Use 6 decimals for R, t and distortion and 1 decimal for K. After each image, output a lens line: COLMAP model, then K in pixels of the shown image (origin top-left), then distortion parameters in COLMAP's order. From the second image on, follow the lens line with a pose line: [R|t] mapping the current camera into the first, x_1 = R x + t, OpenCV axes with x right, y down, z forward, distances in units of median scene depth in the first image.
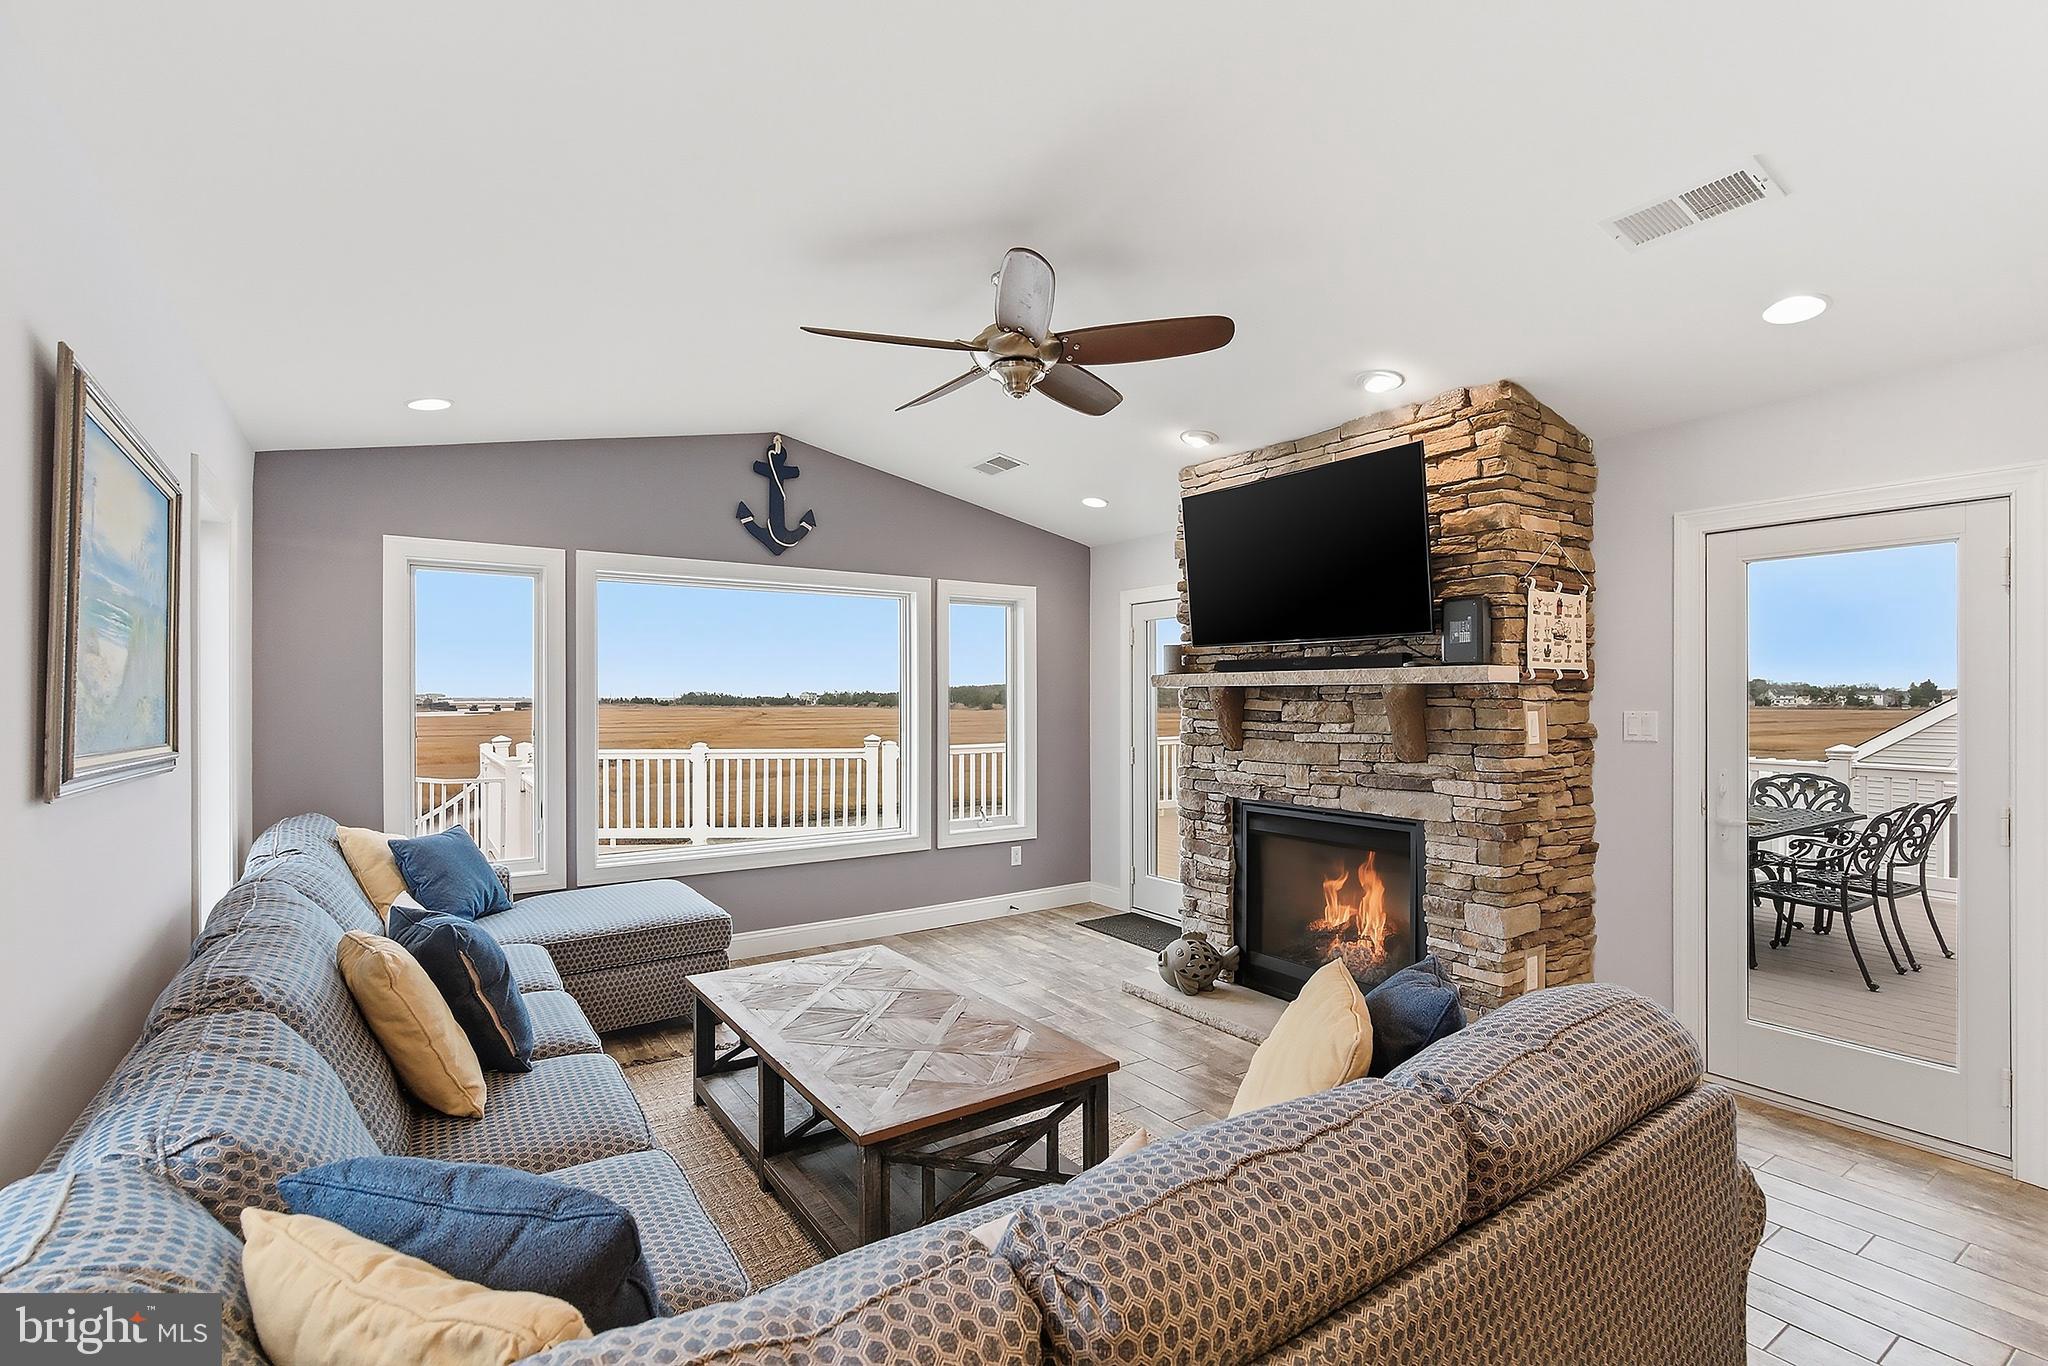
lens RADIAL K [[958.0, 0, 1032.0], [0, 958.0, 683.8], [0, 0, 1]] dist [-0.014402, 0.007585]
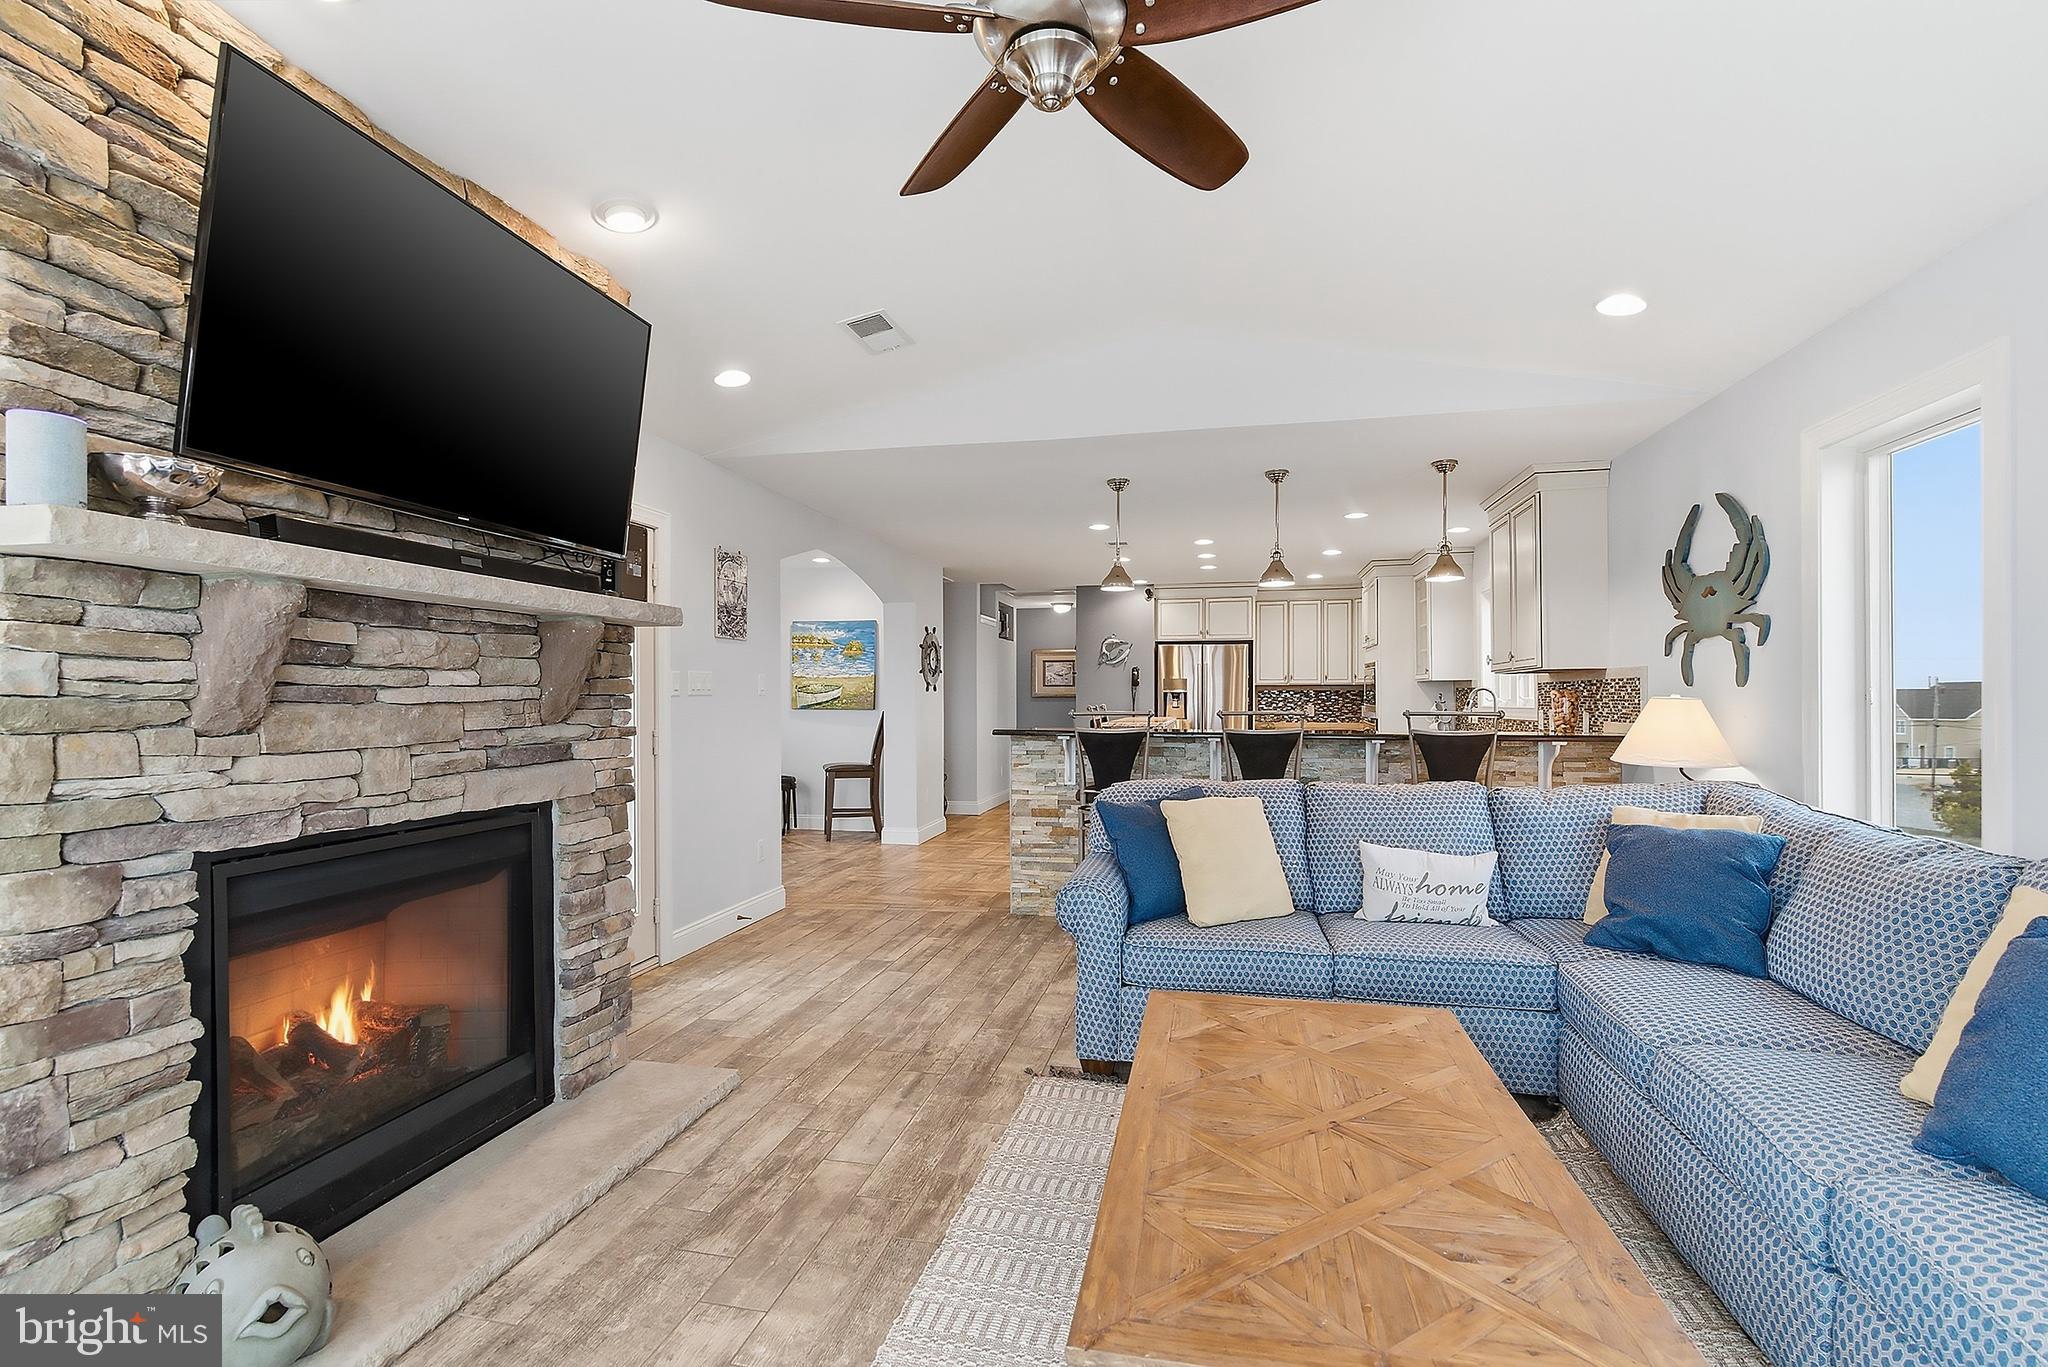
lens RADIAL K [[958.0, 0, 1032.0], [0, 958.0, 684.3], [0, 0, 1]] dist [-0.014402, 0.007585]
pose [[-0.688314, 0.010013, 0.725343, -0.336517], [-0.006806, 0.999772, -0.020261, 0.056602], [-0.725381, -0.018882, -0.688089, 1.082644]]
